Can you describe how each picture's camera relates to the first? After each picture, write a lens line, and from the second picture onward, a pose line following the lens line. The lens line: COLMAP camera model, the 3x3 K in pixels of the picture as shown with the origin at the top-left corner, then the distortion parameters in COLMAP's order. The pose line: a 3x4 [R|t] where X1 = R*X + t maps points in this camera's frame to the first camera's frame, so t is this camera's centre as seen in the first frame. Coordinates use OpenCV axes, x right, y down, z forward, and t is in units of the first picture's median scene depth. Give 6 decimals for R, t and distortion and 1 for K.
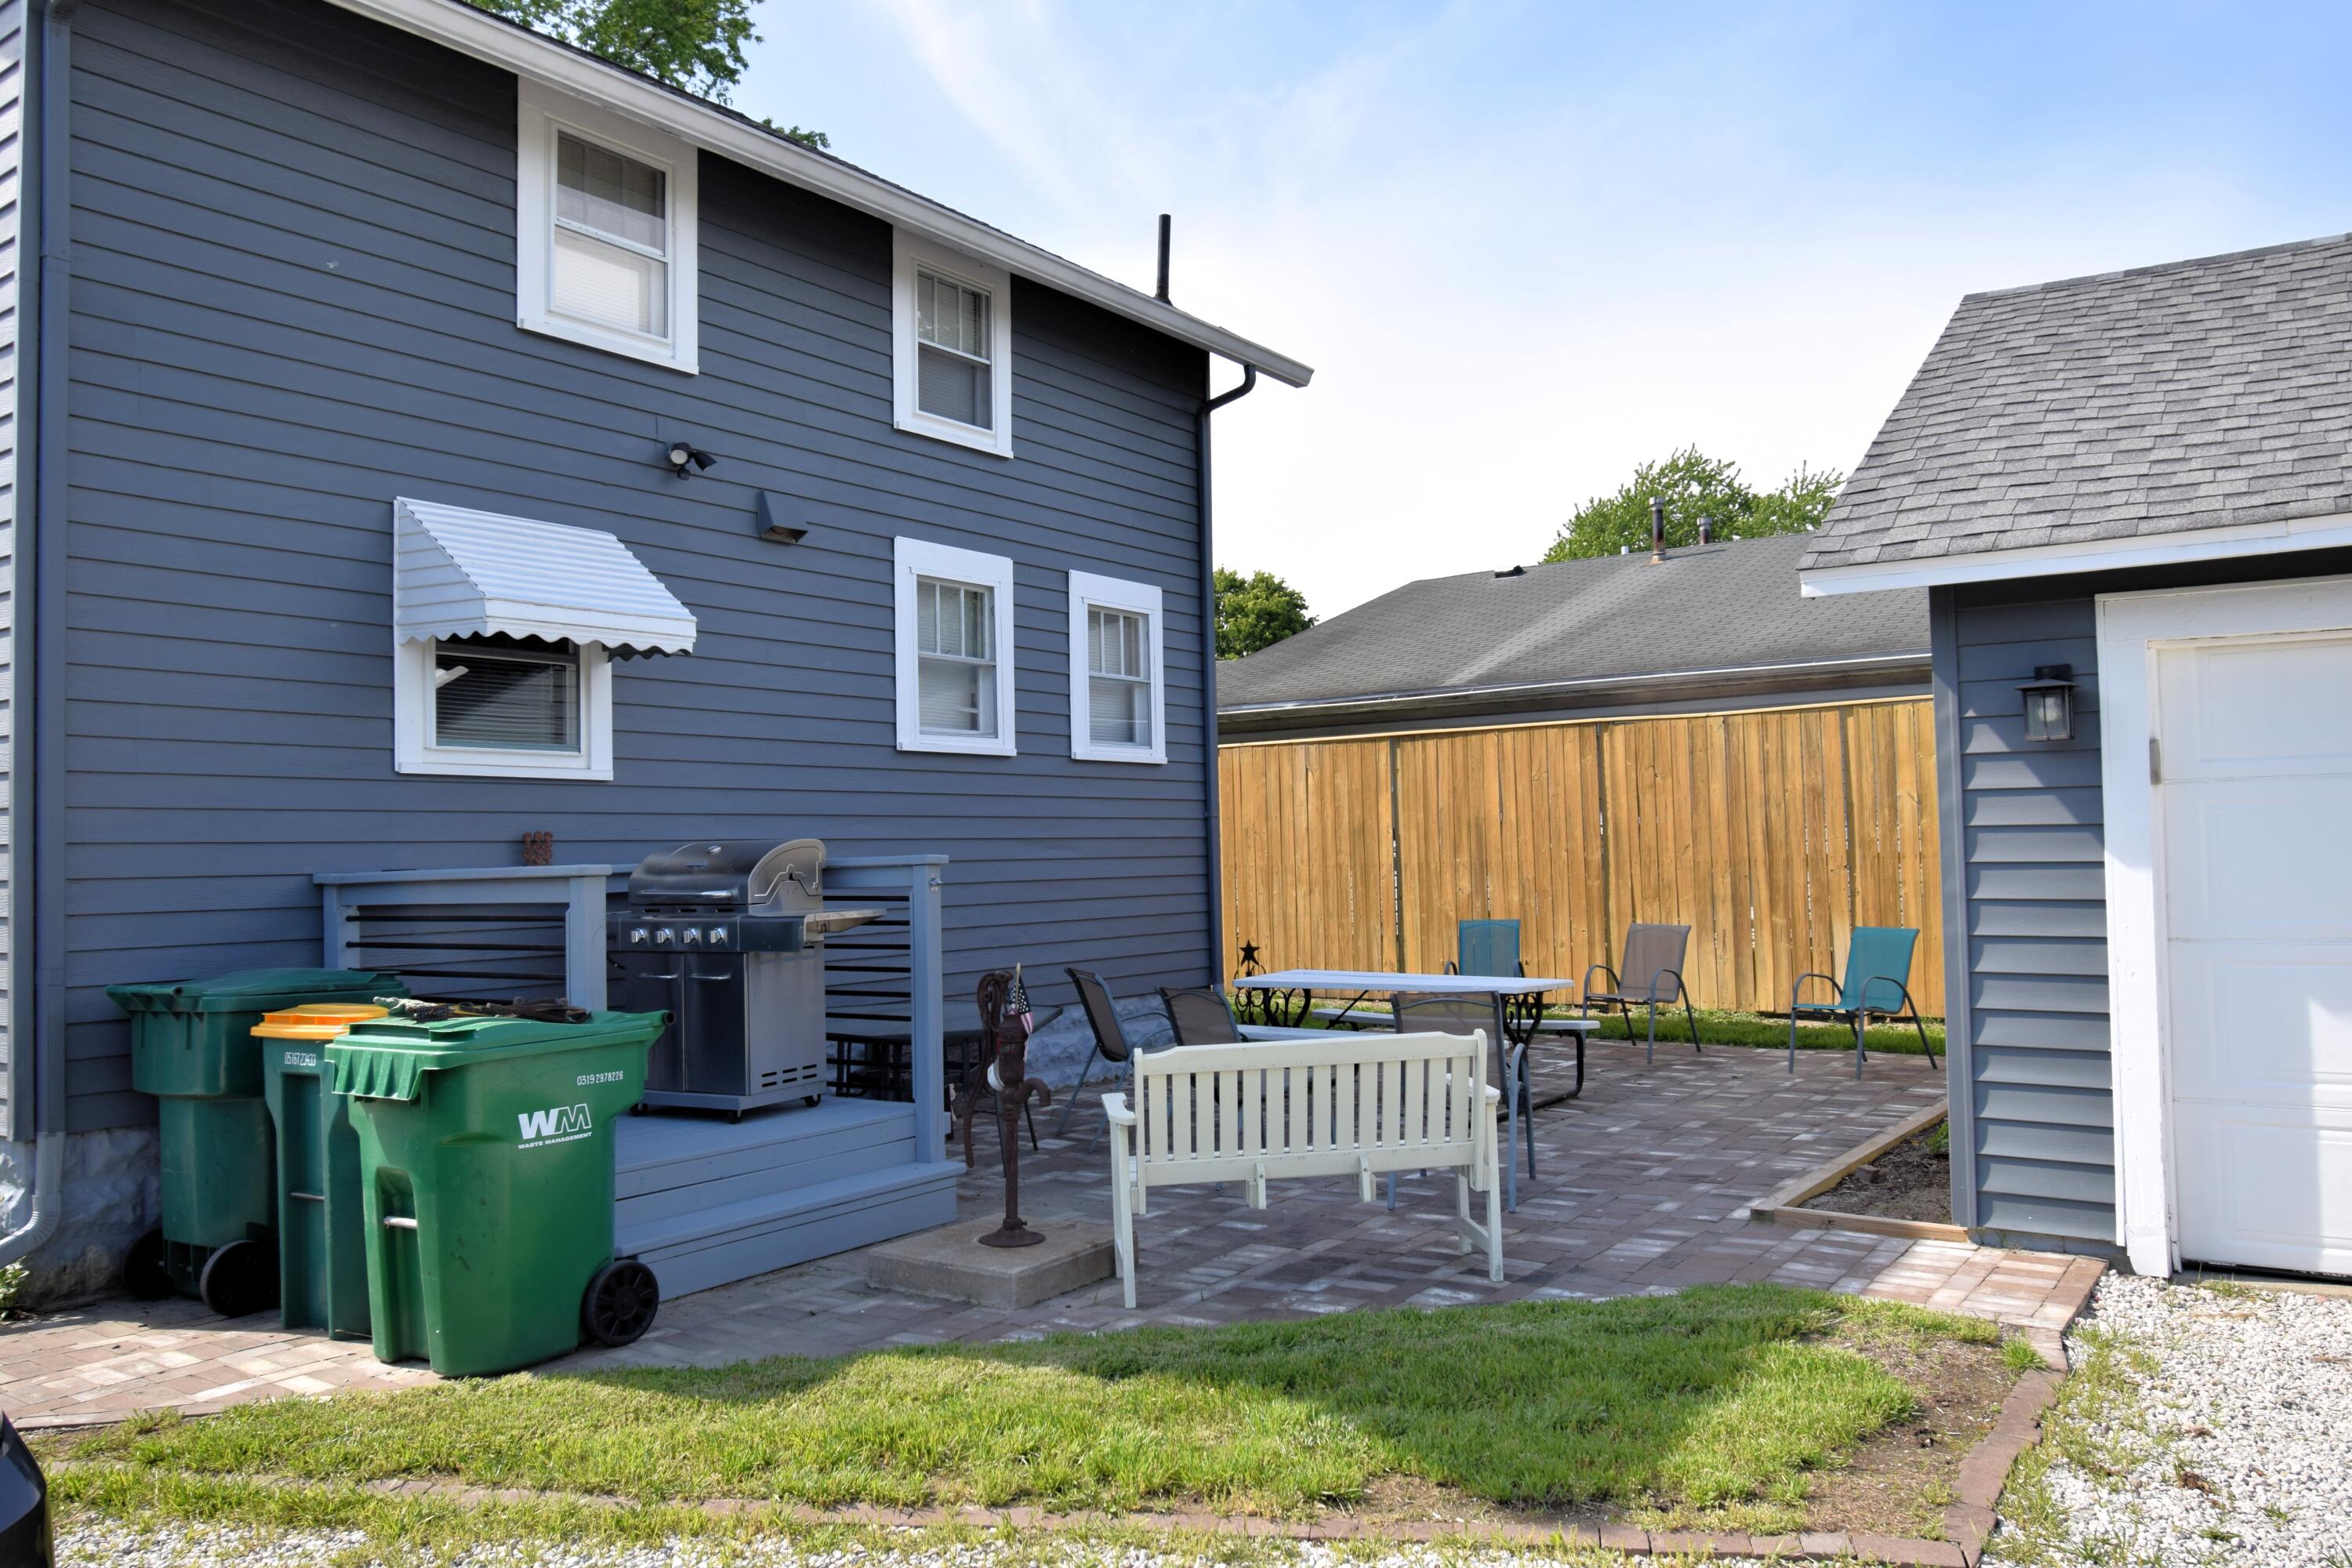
lens RADIAL K [[1824.9, 0, 1176.0], [0, 1824.9, 784.0], [0, 0, 1]] dist [-0.048307, 0.002904]
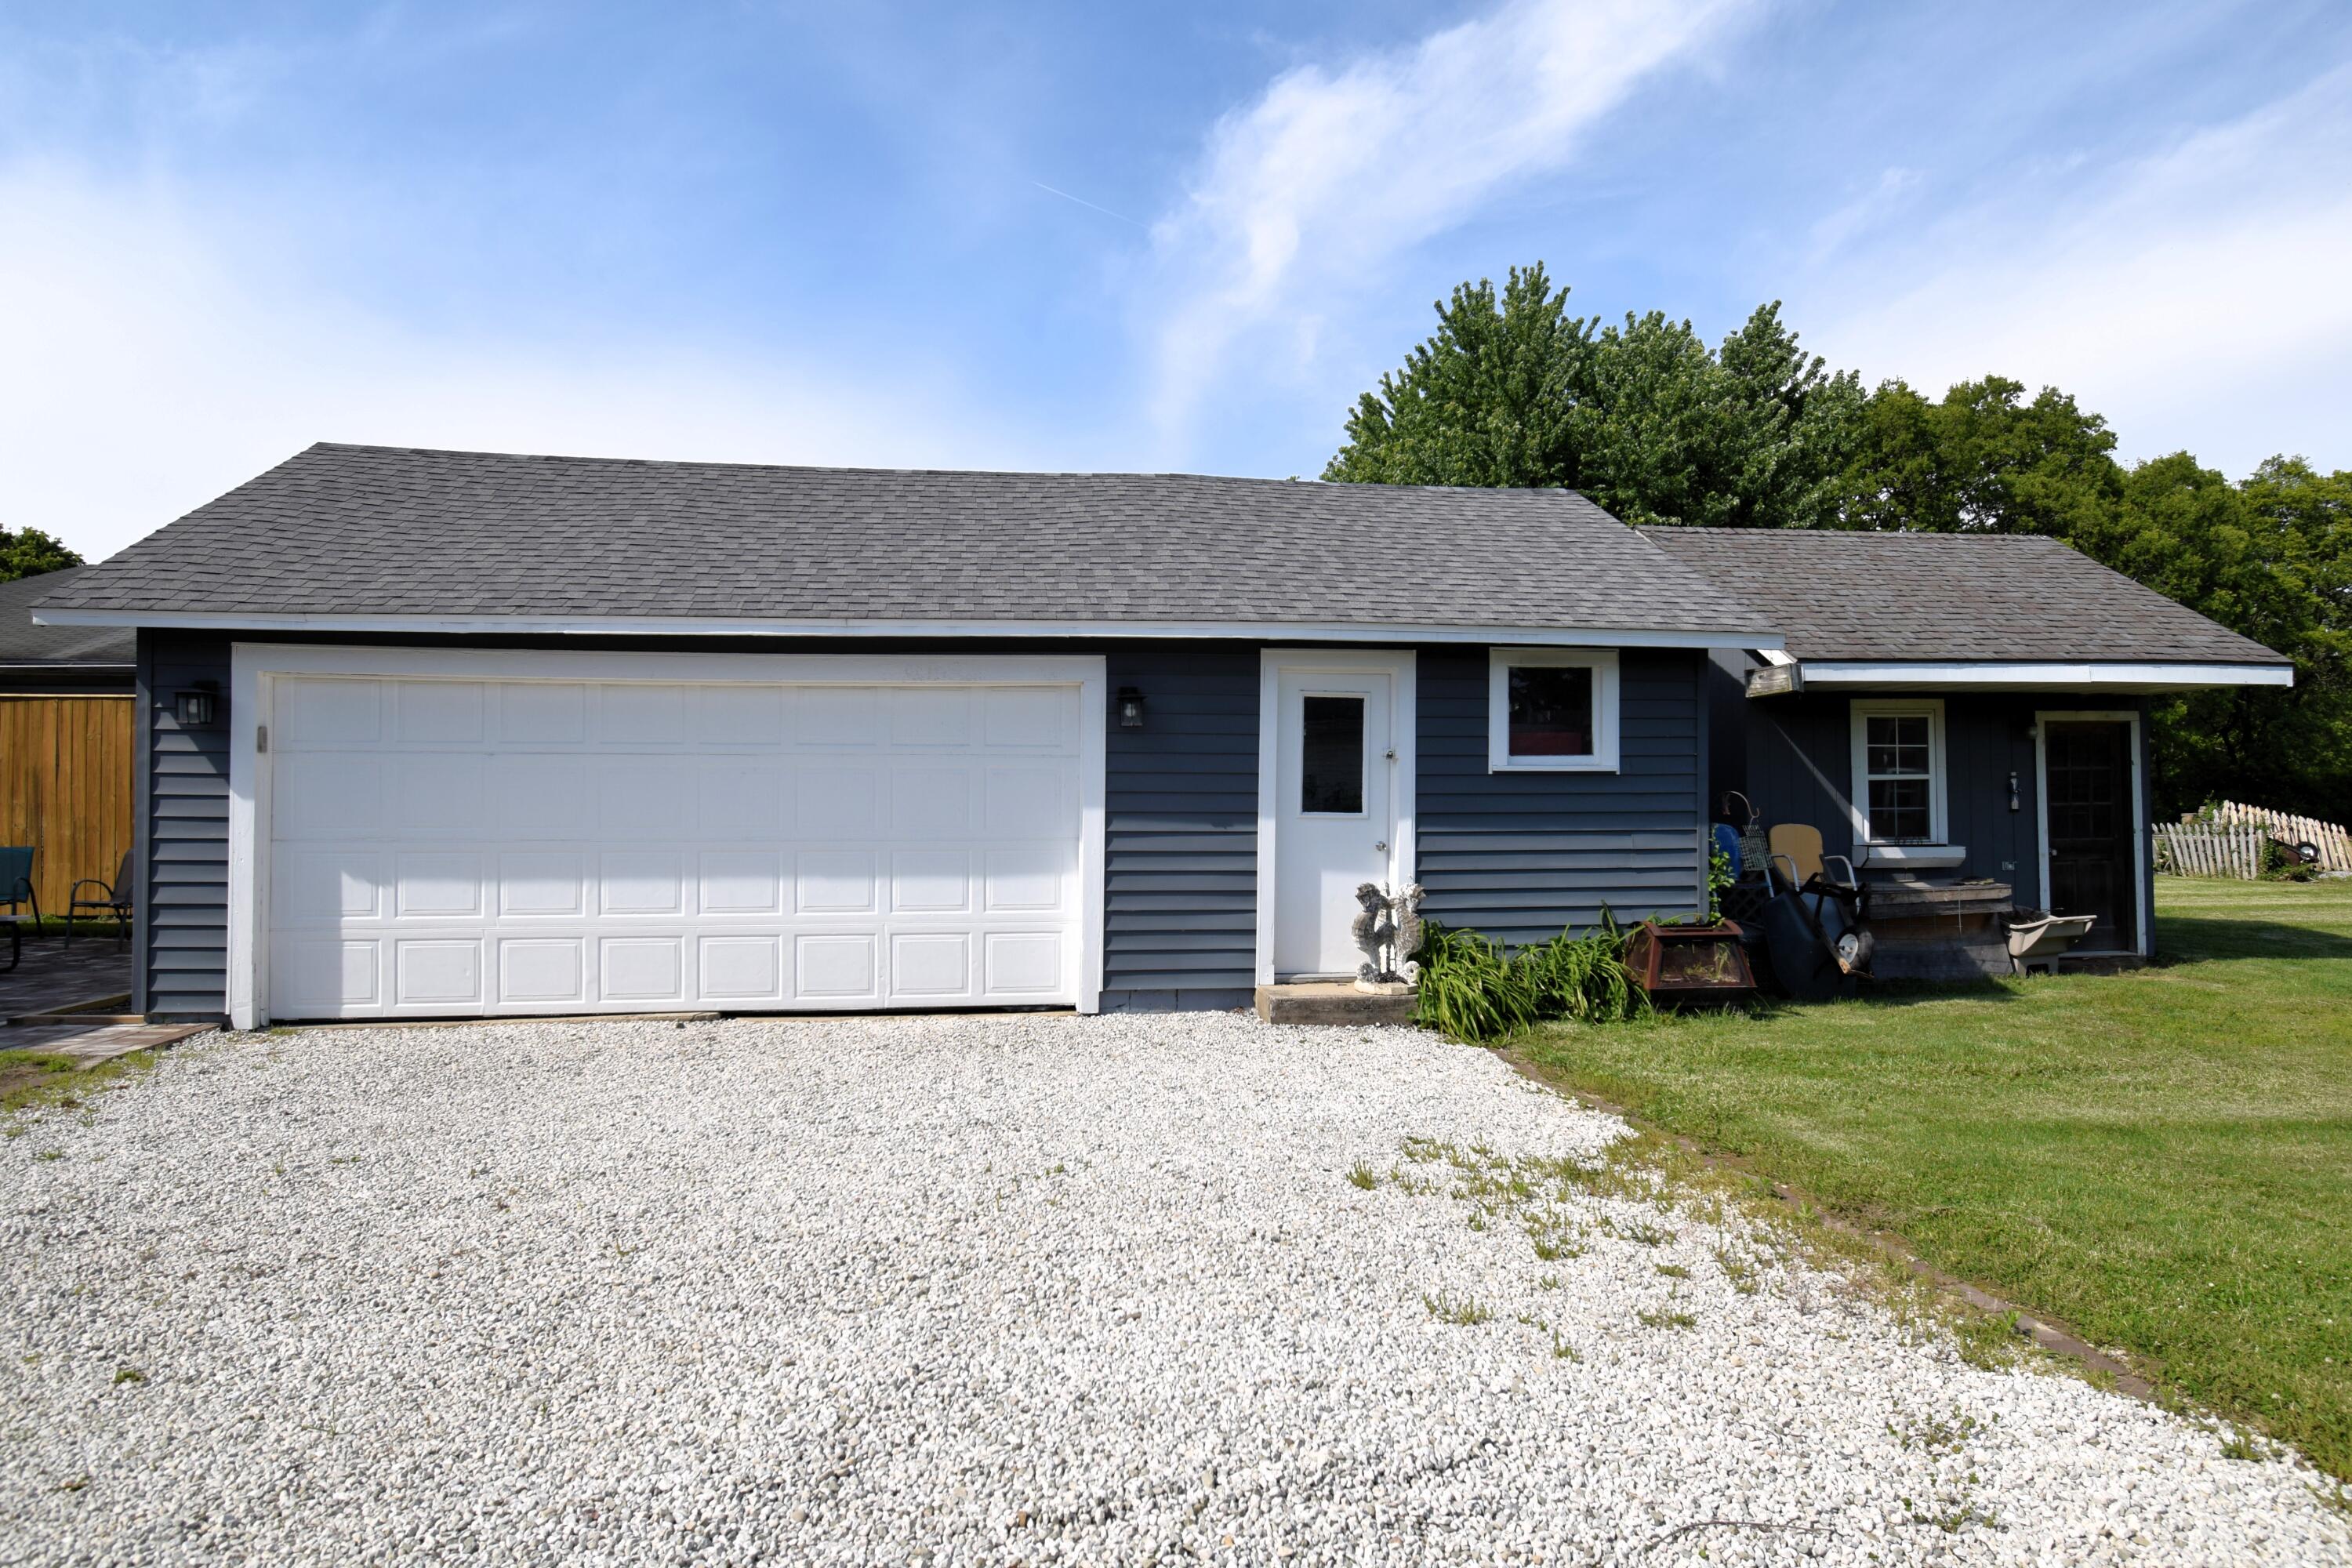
lens RADIAL K [[1337.8, 0, 1178.5], [0, 1337.8, 801.2], [0, 0, 1]] dist [0.113254, -0.088445]
pose [[0.737087, 0.028133, 0.675212, 0.278253], [-0.045243, 0.998946, 0.007768, -0.003422], [-0.674281, -0.036275, 0.737583, -0.588975]]
